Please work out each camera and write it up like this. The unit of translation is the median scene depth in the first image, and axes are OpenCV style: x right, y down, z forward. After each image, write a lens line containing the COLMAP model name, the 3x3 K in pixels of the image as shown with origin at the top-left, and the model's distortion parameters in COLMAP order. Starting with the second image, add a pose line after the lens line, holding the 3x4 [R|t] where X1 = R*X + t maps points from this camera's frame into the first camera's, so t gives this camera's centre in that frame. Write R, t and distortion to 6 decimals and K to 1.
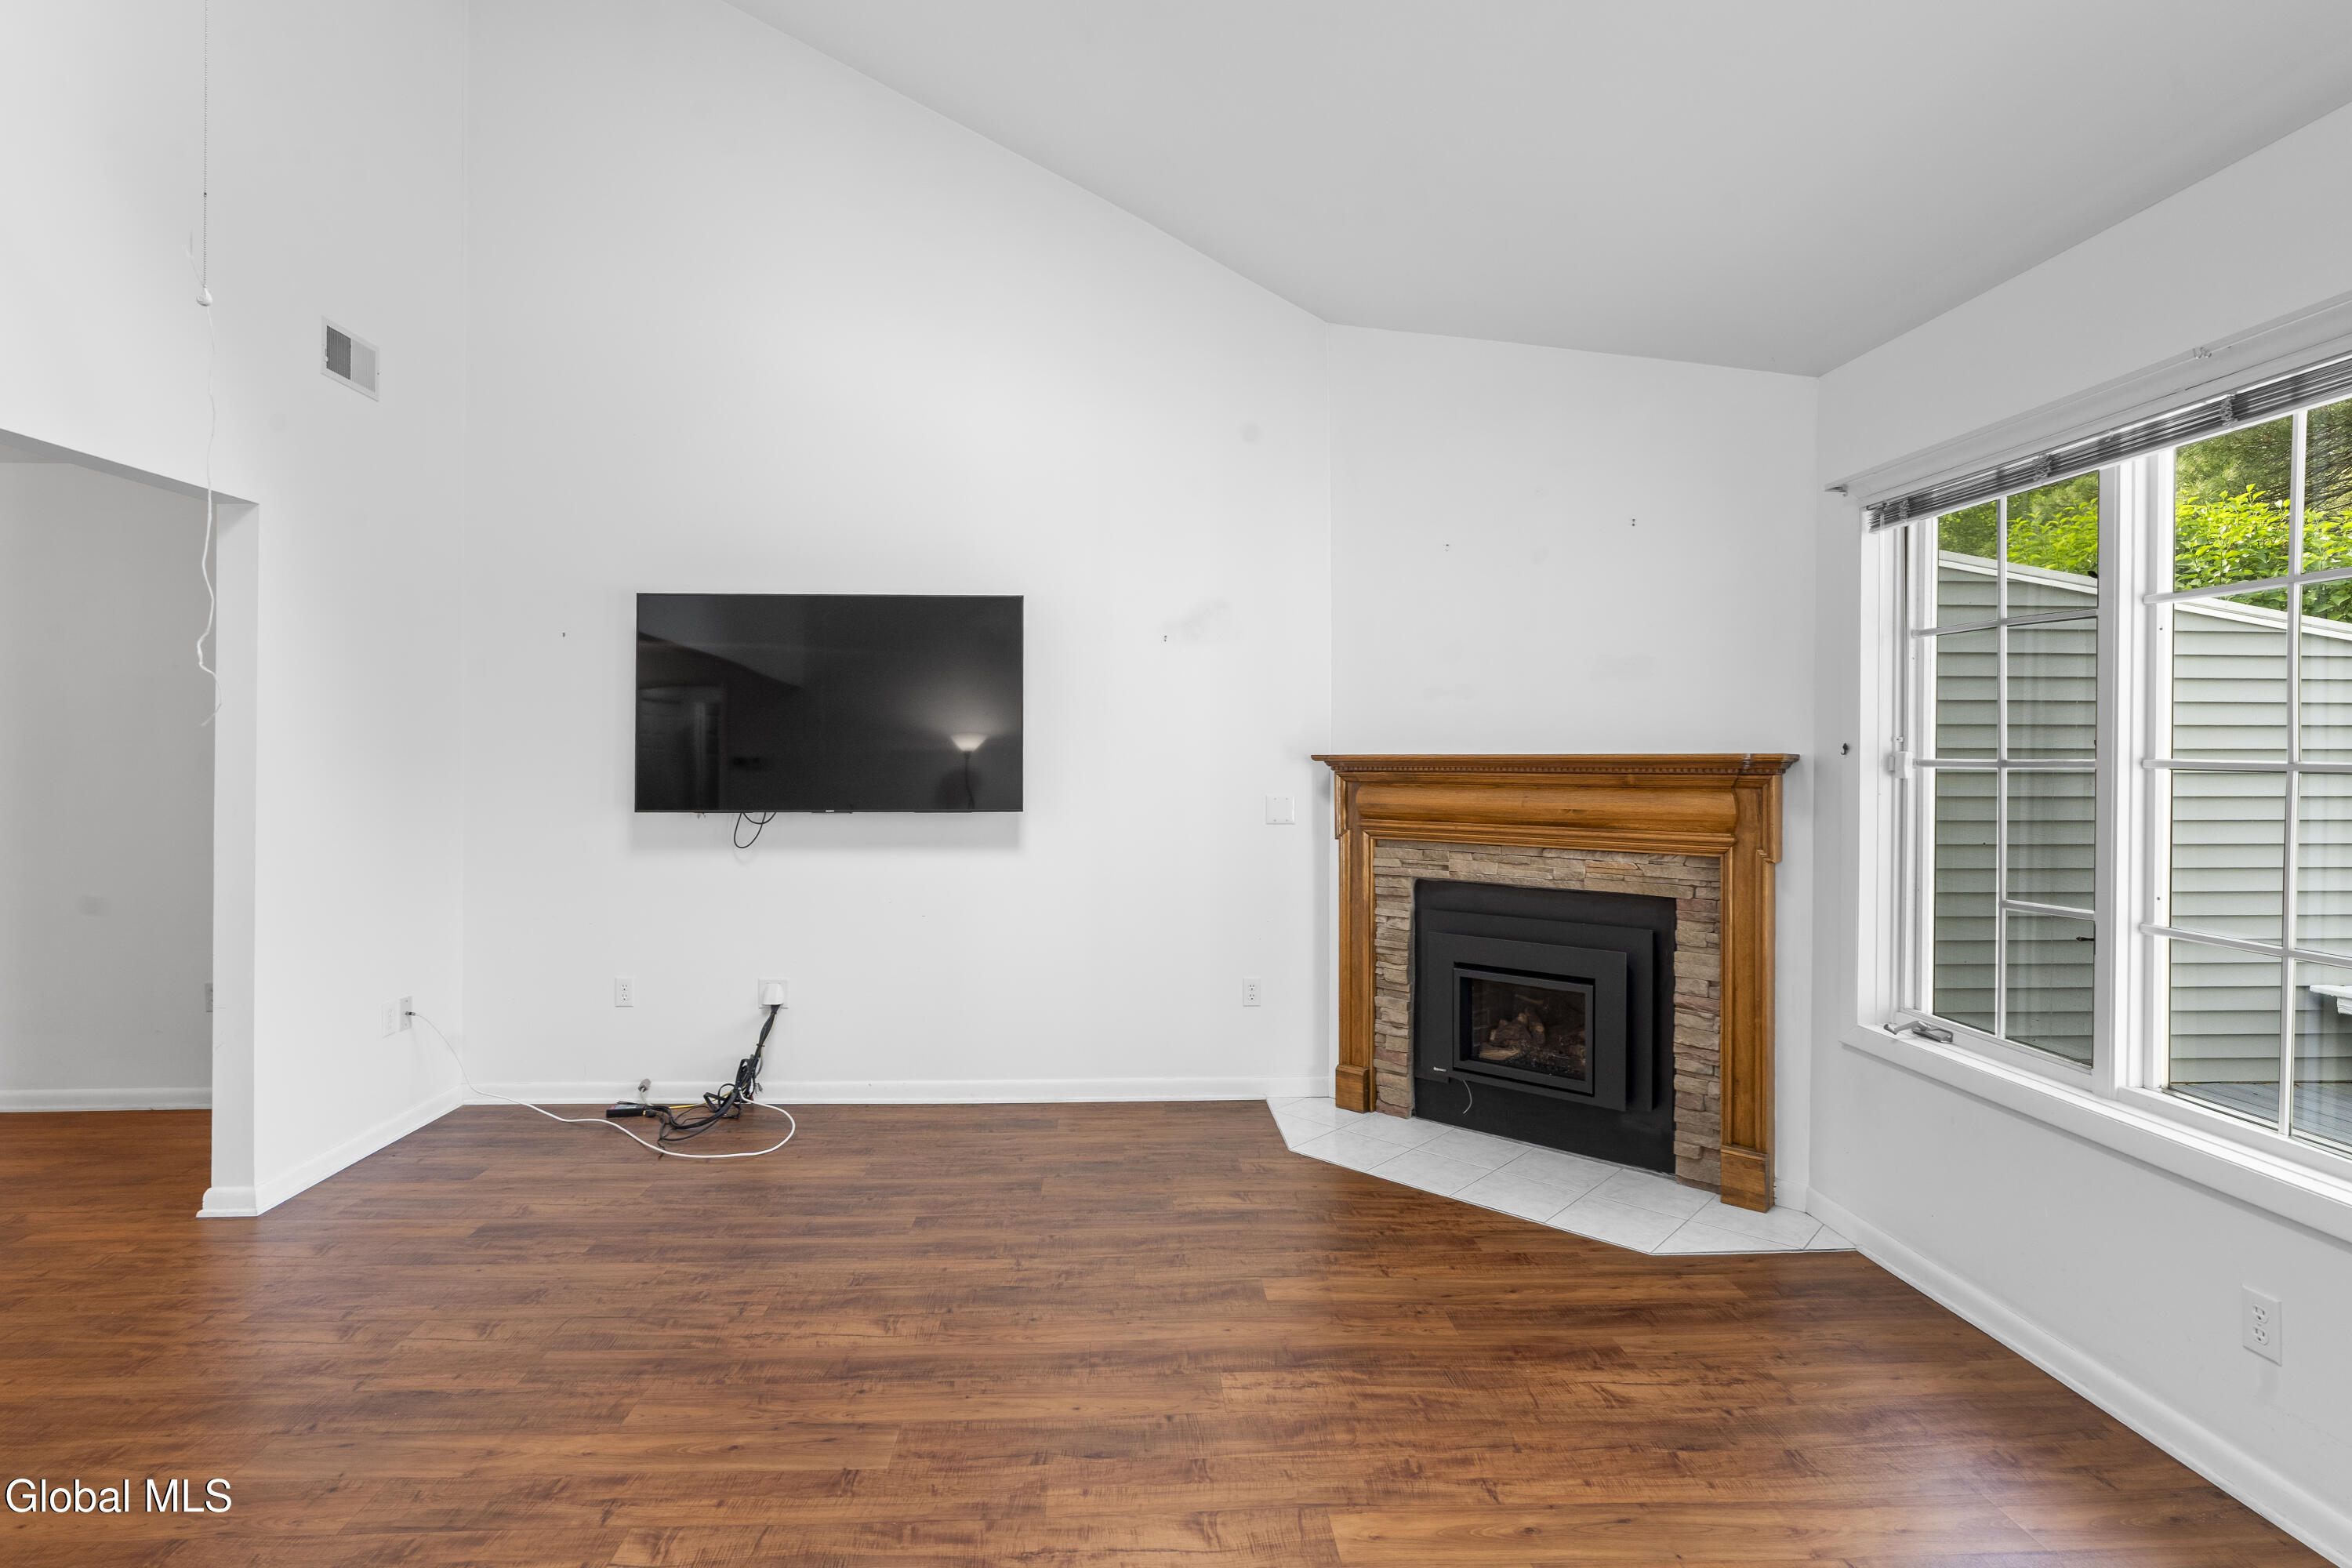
lens RADIAL K [[1148.9, 0, 1174.3], [0, 1148.9, 767.2], [0, 0, 1]] dist [0.000548, -0.000429]
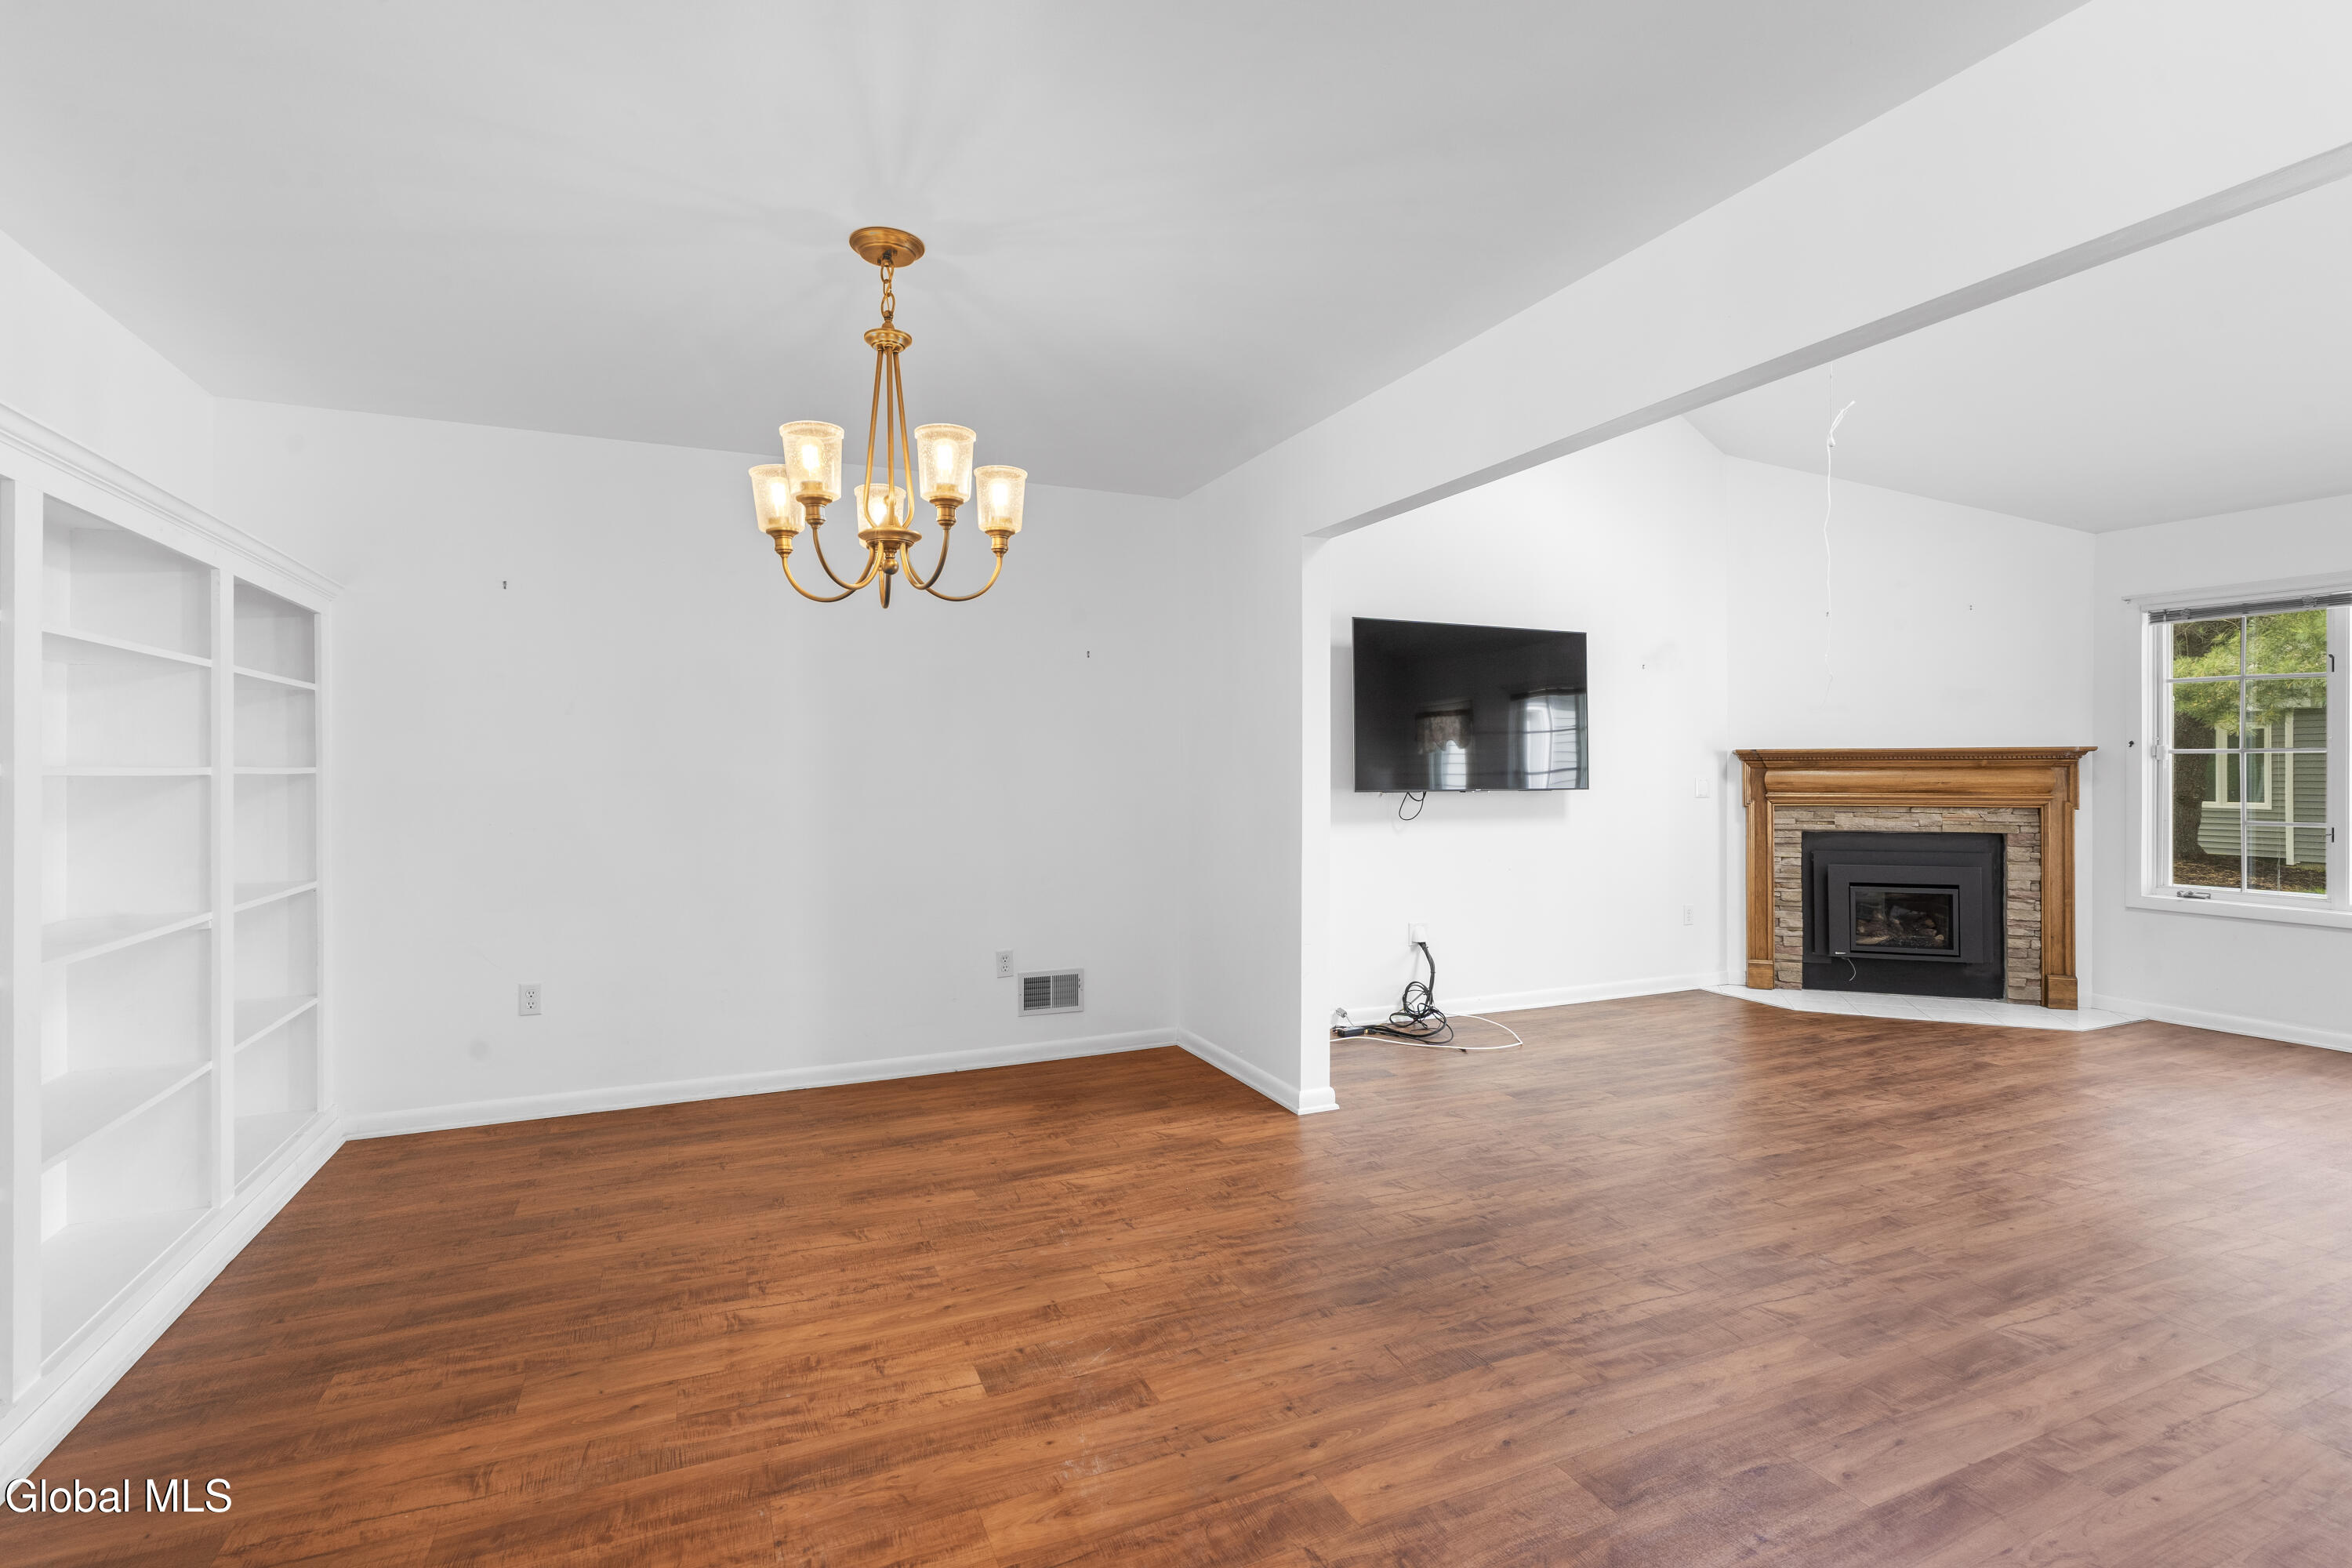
lens RADIAL K [[1086.1, 0, 1172.1], [0, 1086.1, 772.2], [0, 0, 1]] dist [-0.004212, 0.000621]
pose [[0.932166, -0.002999, 0.362018, -1.264496], [0.004800, 0.999980, -0.004075, 0.024730], [-0.361999, 0.005536, 0.932162, -0.036065]]
